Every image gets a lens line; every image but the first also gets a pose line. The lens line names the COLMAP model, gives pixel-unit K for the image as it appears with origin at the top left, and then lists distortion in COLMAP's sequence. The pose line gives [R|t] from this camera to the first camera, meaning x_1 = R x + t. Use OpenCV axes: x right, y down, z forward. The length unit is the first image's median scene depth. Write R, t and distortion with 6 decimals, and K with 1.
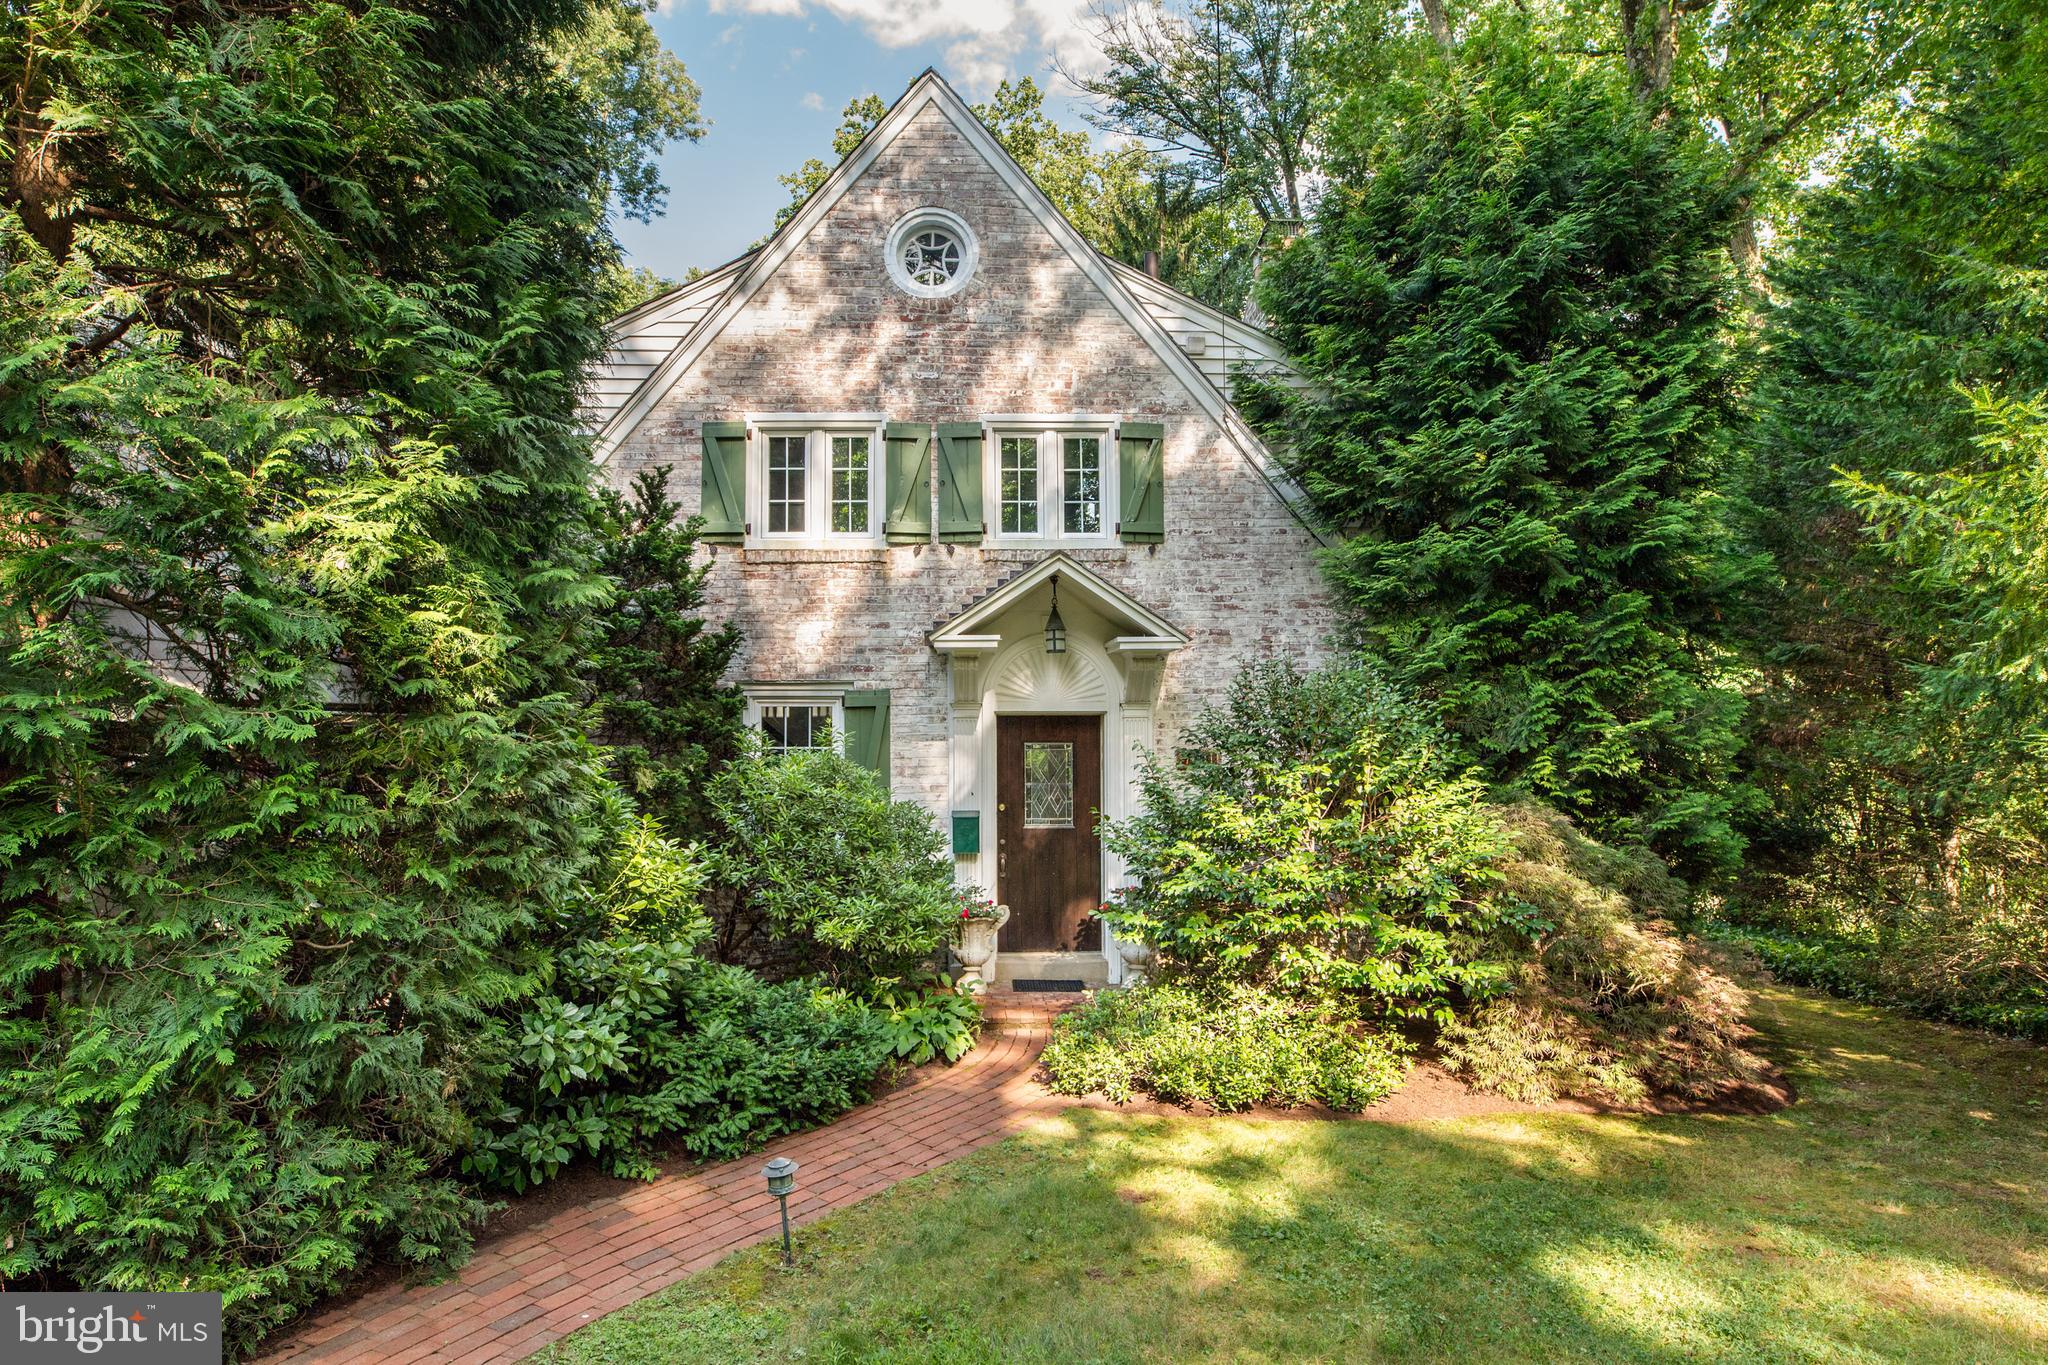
lens RADIAL K [[1193.9, 0, 1024.0], [0, 1193.9, 682.5], [0, 0, 1]] dist [0.000196, -0.000276]
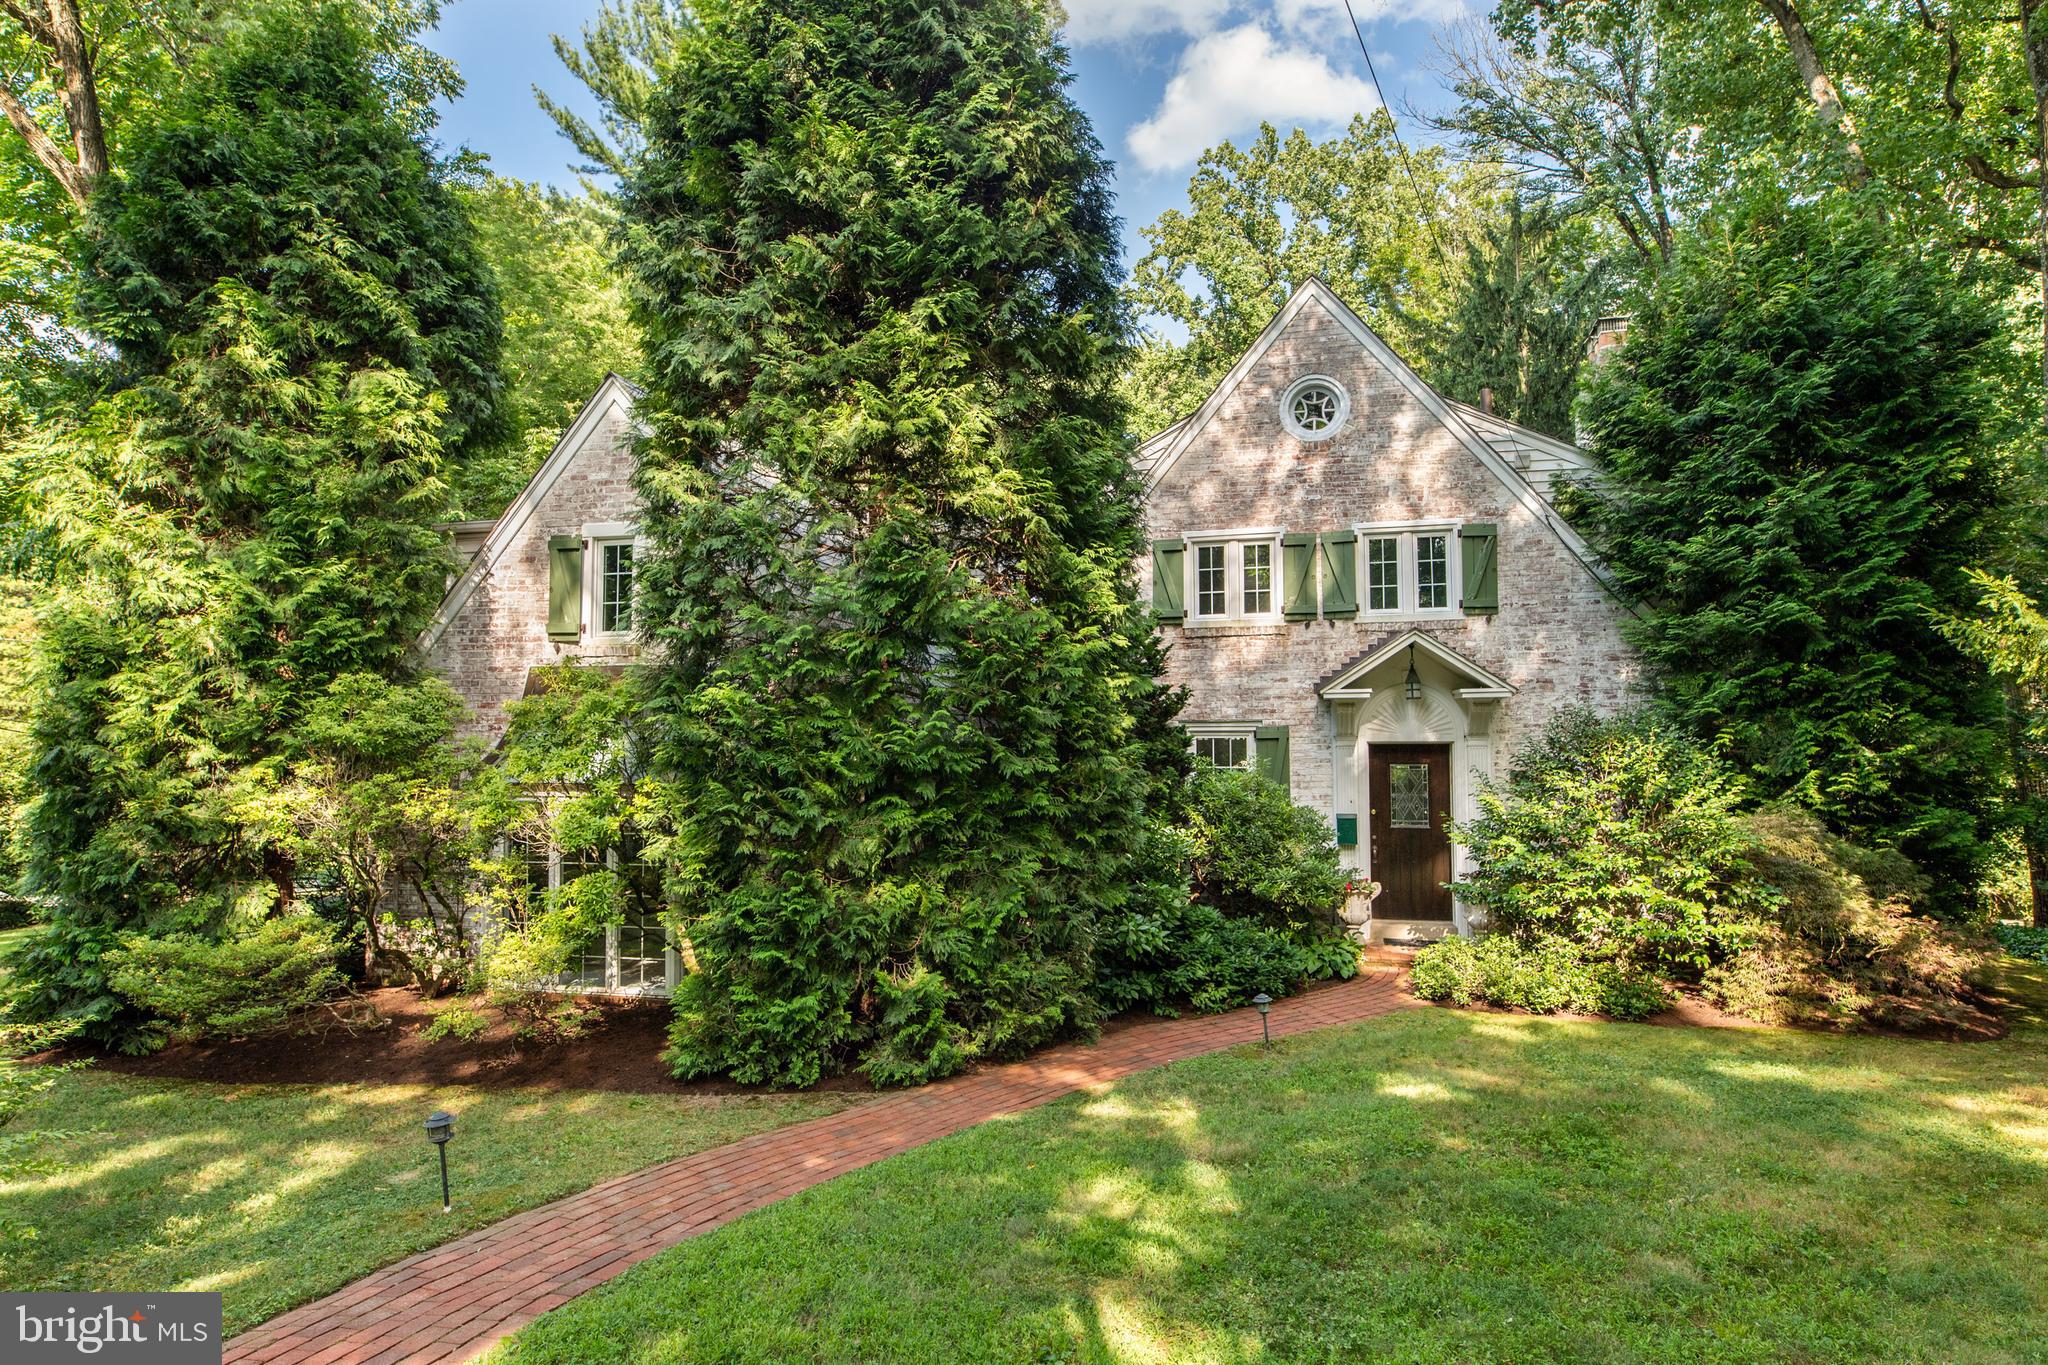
lens RADIAL K [[1193.9, 0, 1024.0], [0, 1193.9, 682.5], [0, 0, 1]] dist [0.000196, -0.000276]
pose [[0.958036, -0.014777, -0.286267, -0.010088], [0.013060, 0.999883, -0.007905, -0.043304], [0.286350, 0.003835, 0.958117, -0.486397]]
